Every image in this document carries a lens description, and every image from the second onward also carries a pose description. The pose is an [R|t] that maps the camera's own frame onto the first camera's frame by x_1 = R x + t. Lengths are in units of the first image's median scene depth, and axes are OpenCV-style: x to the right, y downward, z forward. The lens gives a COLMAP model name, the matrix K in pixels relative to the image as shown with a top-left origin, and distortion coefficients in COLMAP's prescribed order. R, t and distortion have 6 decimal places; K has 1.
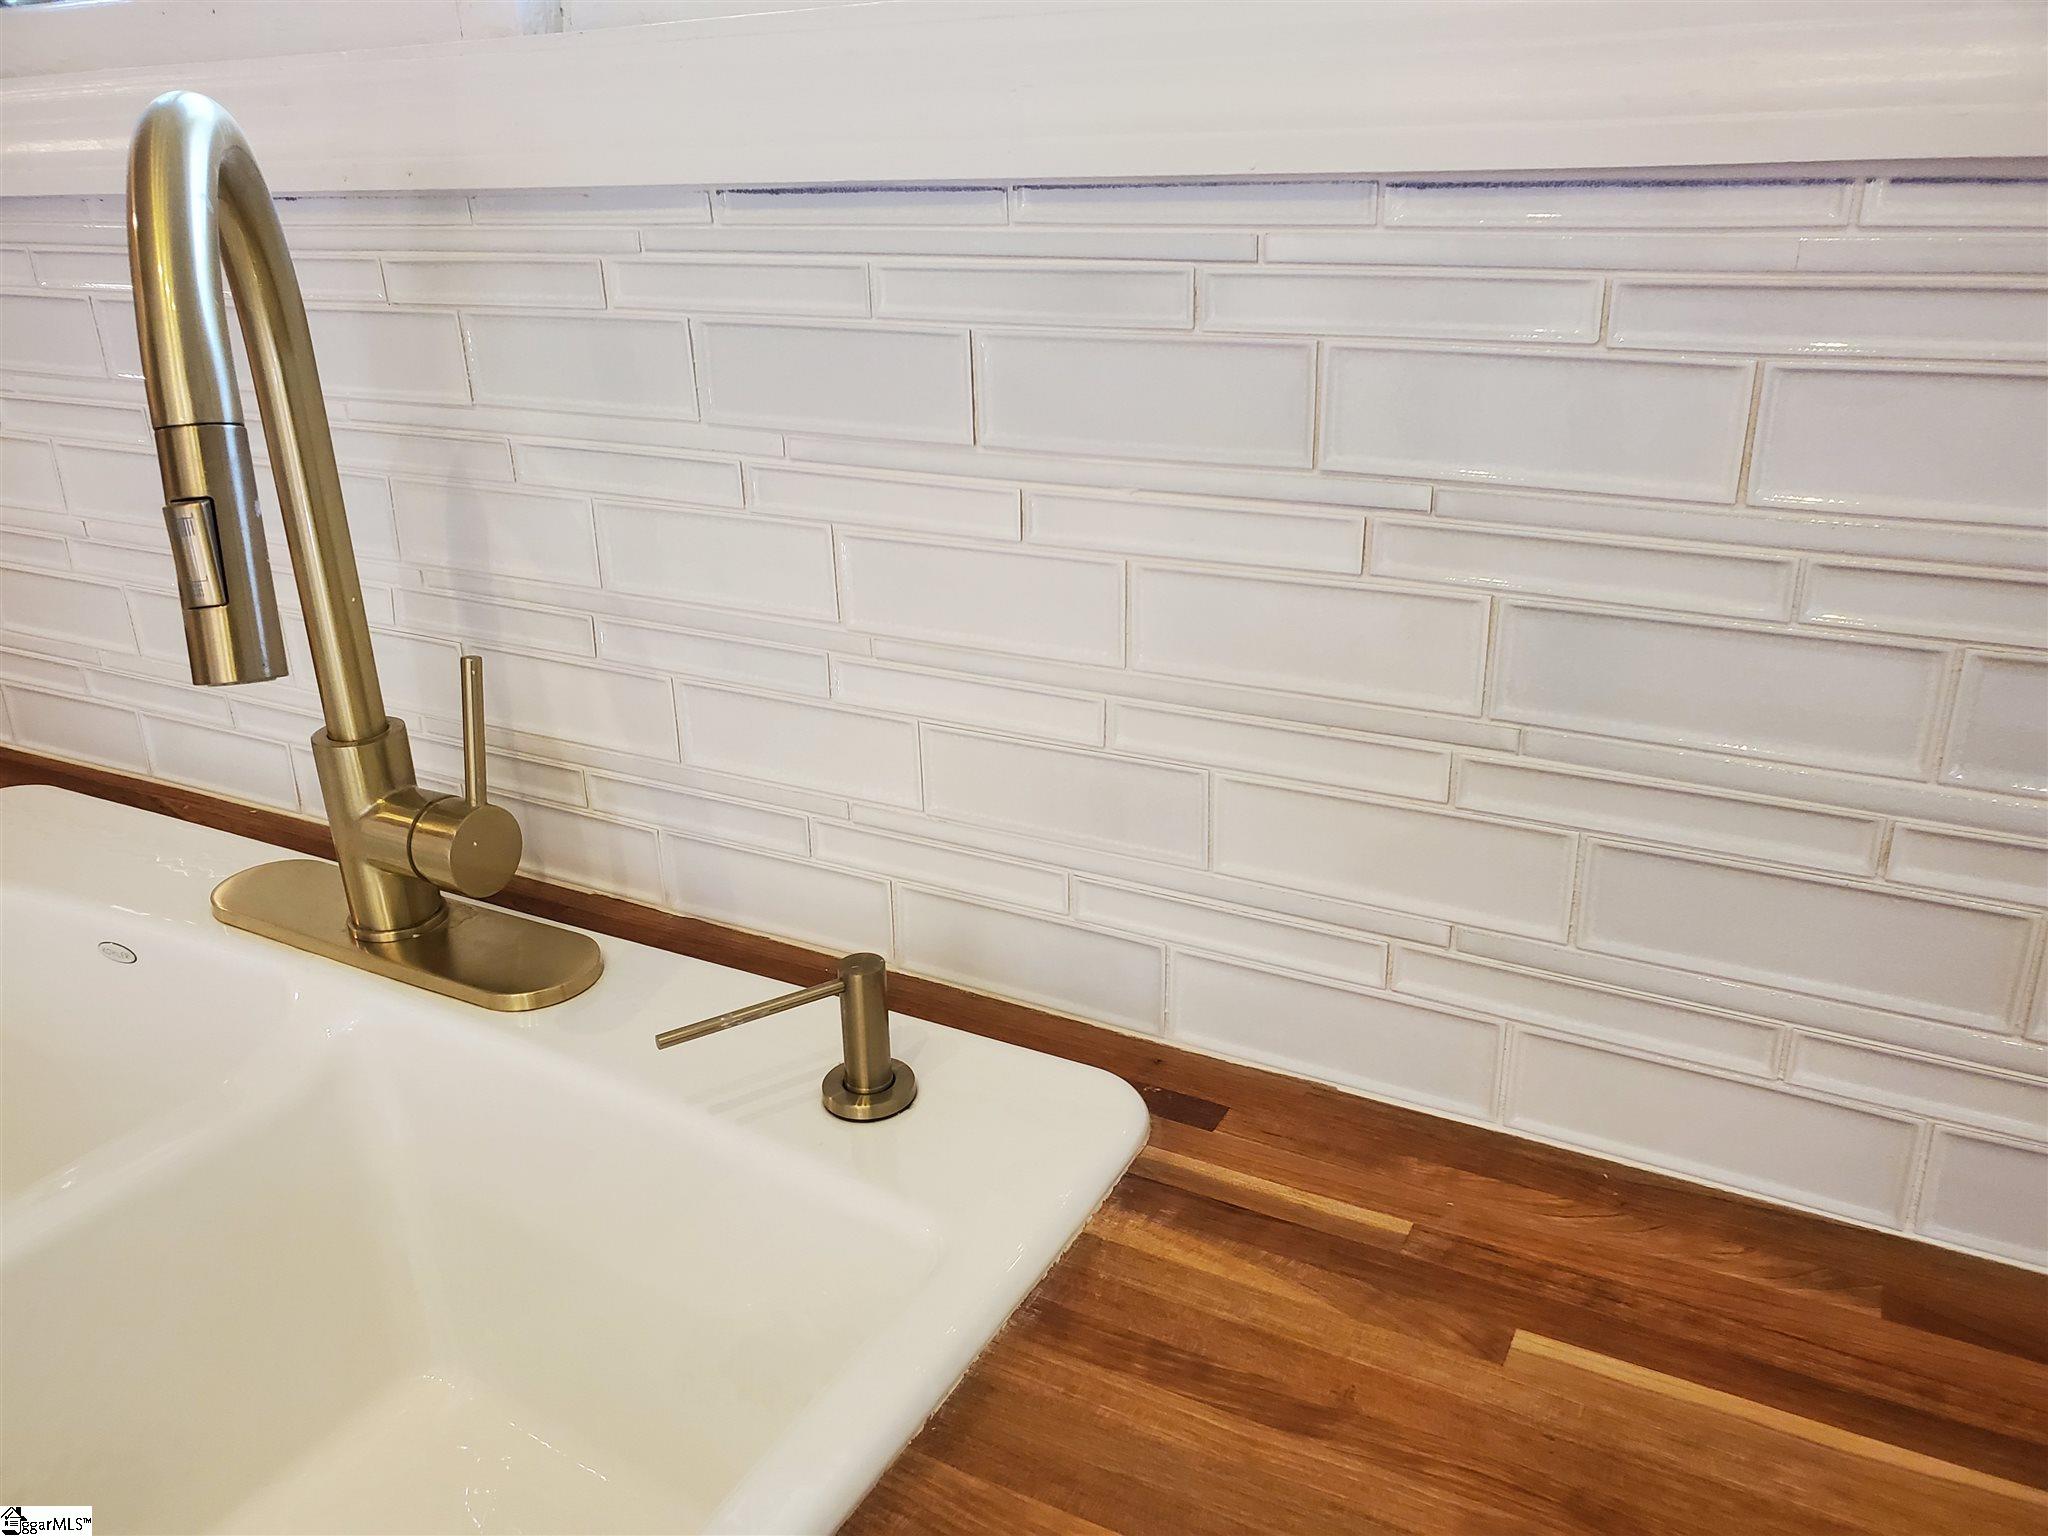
lens RADIAL K [[1670.6, 0, 1020.9], [0, 1670.6, 830.9], [0, 0, 1]] dist [-0.003244, 0.000696]
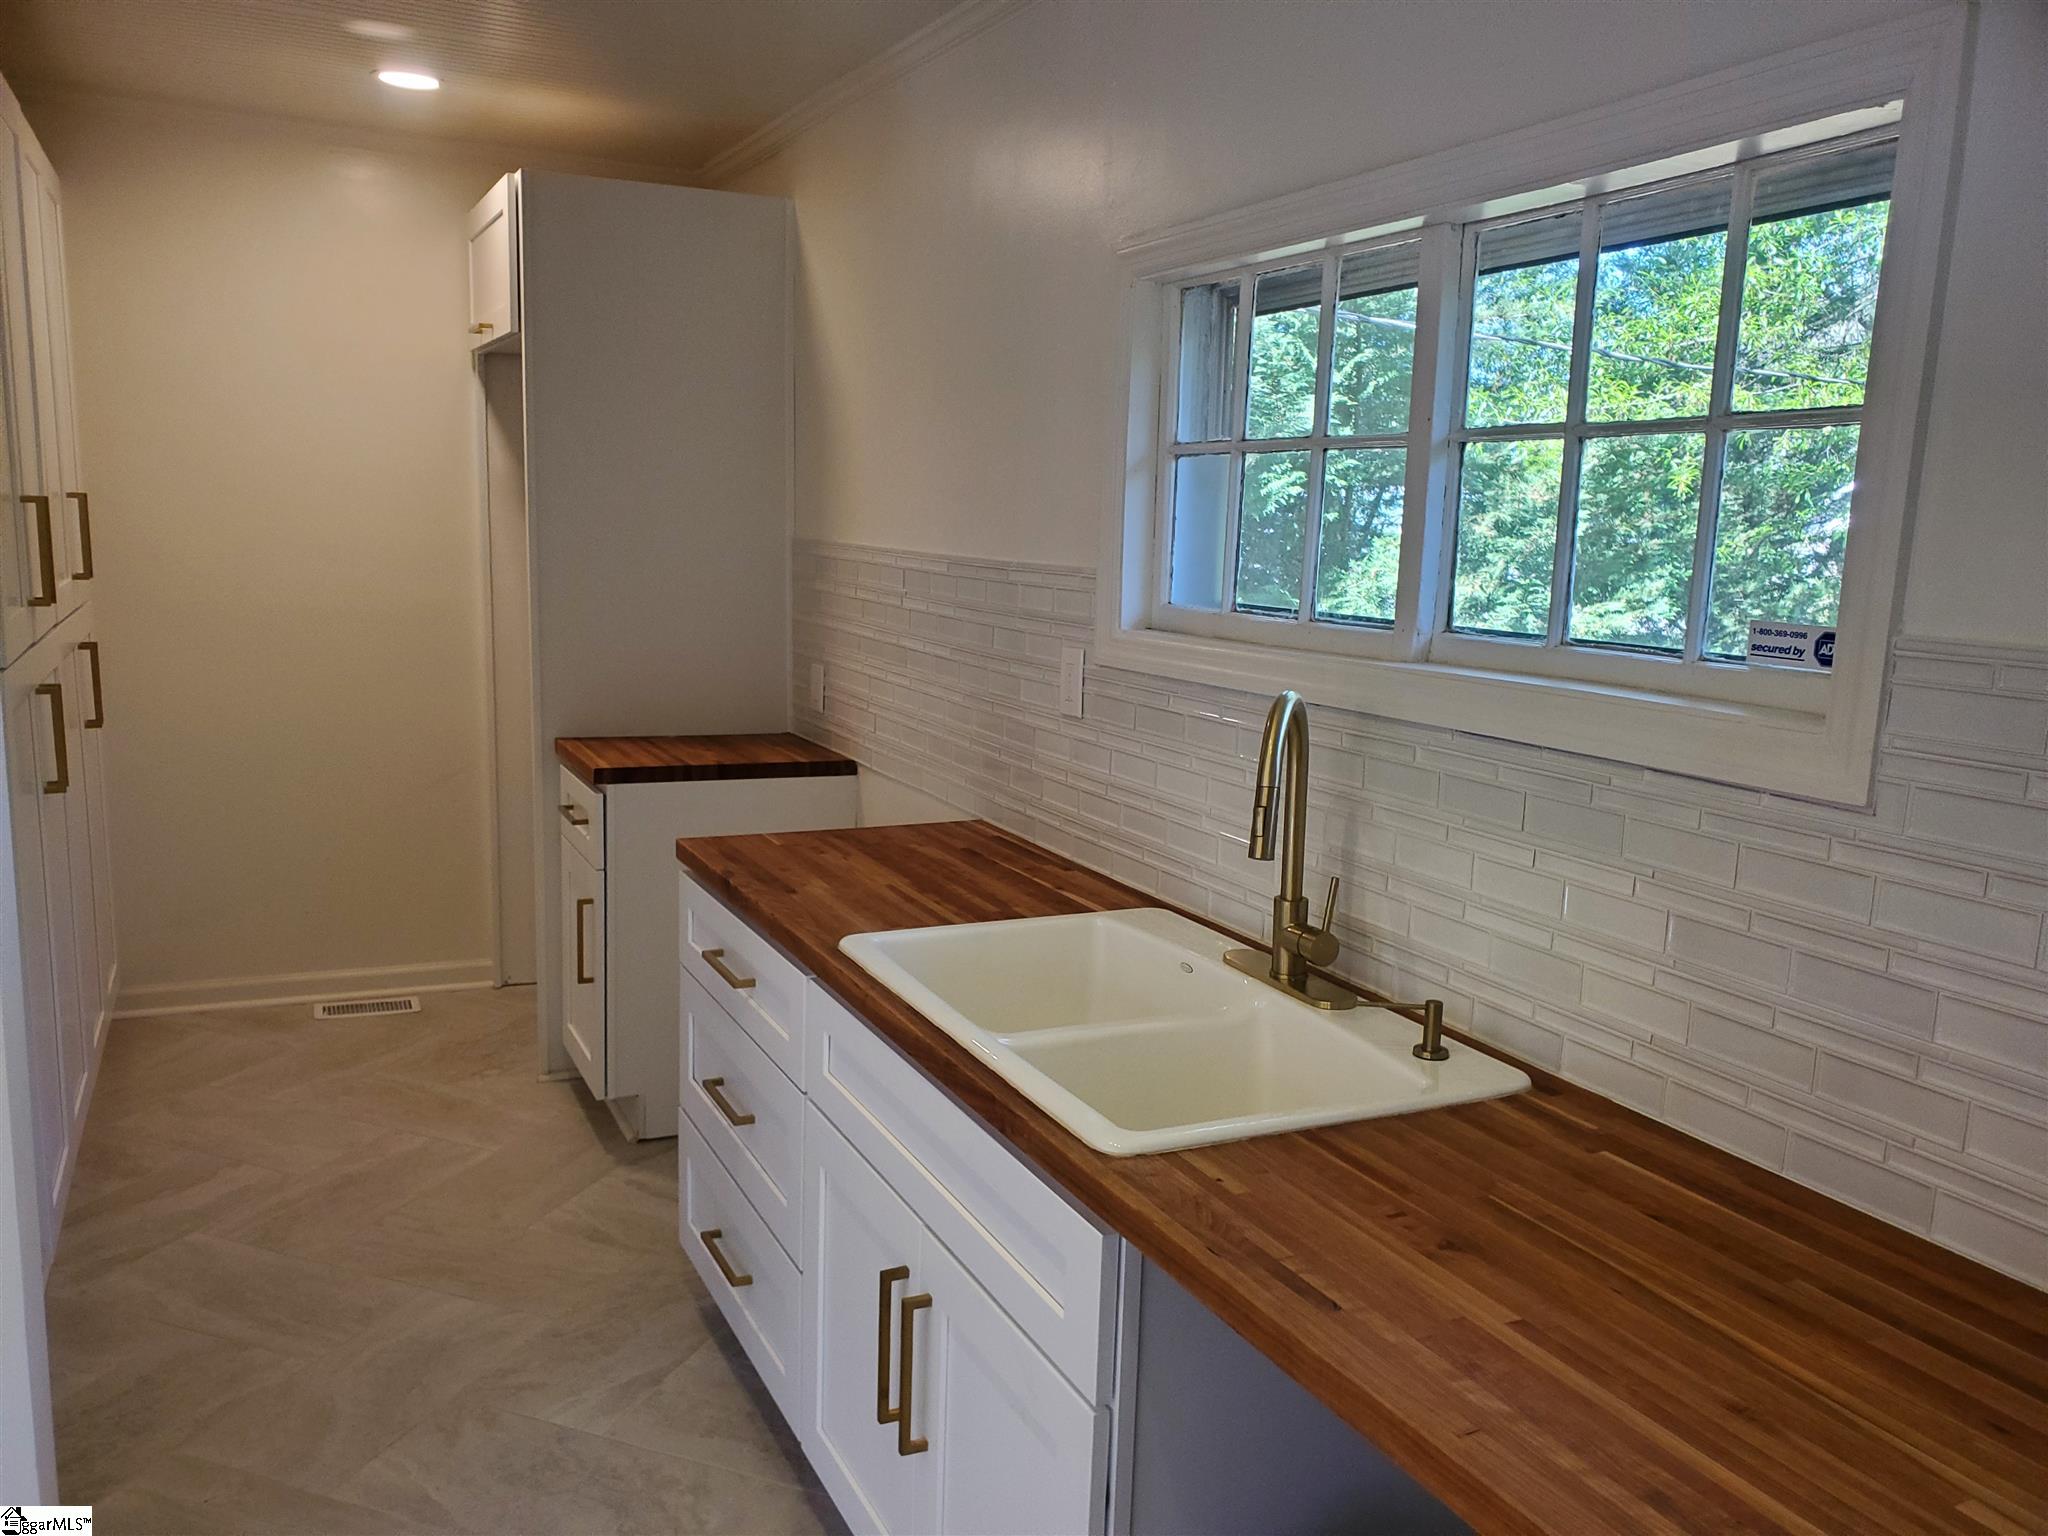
lens RADIAL K [[1603.9, 0, 1024.0], [0, 1603.9, 768.0], [0, 0, 1]] dist [-0.001694, -0.002548]
pose [[0.824046, 0.141567, -0.548550, 0.681071], [-0.272418, 0.947999, -0.164579, 0.304639], [0.496725, 0.285056, 0.819760, -1.491142]]
